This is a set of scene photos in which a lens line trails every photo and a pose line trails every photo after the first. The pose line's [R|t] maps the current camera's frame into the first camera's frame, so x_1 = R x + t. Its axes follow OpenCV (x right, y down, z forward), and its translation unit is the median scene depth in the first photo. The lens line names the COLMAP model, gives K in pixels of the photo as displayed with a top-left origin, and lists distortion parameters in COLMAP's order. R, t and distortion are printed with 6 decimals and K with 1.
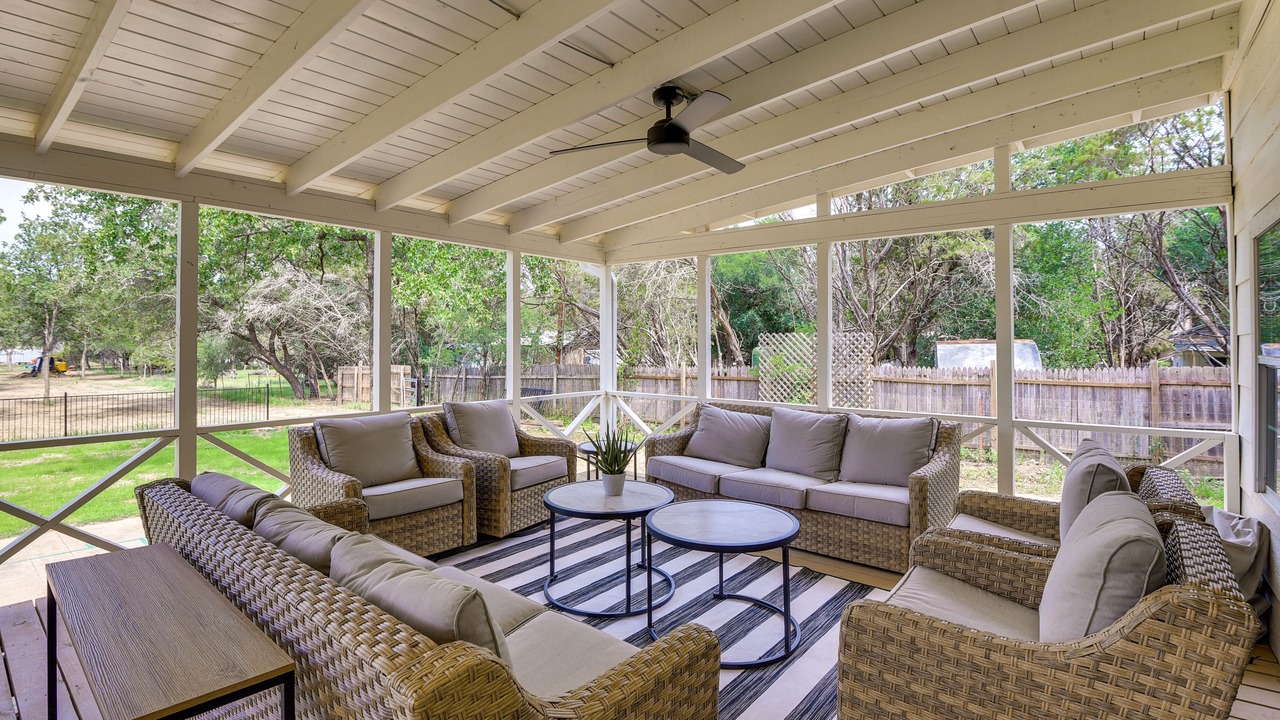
lens RADIAL K [[573.8, 0, 641.5], [0, 573.8, 348.5], [0, 0, 1]] dist [-0.002291, -0.001552]
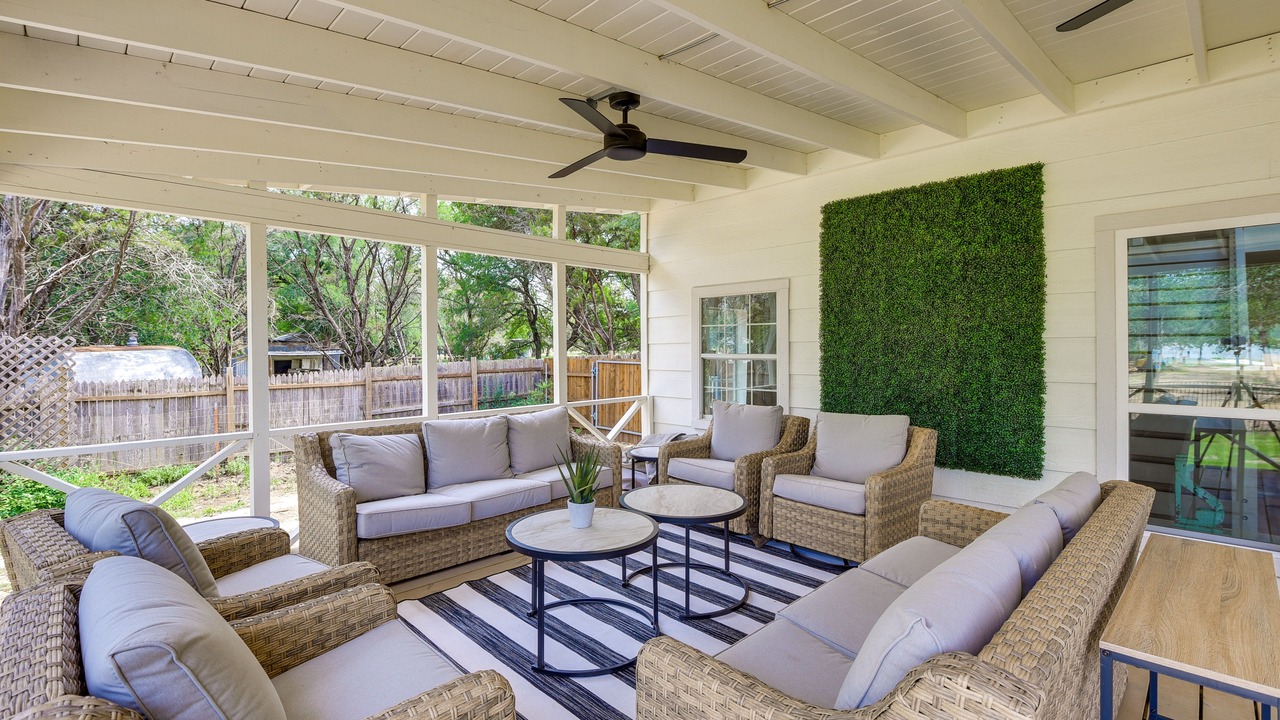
lens RADIAL K [[573.8, 0, 641.0], [0, 573.8, 354.4], [0, 0, 1]] dist [-0.002291, -0.001552]
pose [[0.098572, -0.009193, 0.995087, -0.287043], [0.014815, 0.999860, 0.007770, 0.001857], [-0.995020, 0.013977, 0.098695, 0.260637]]
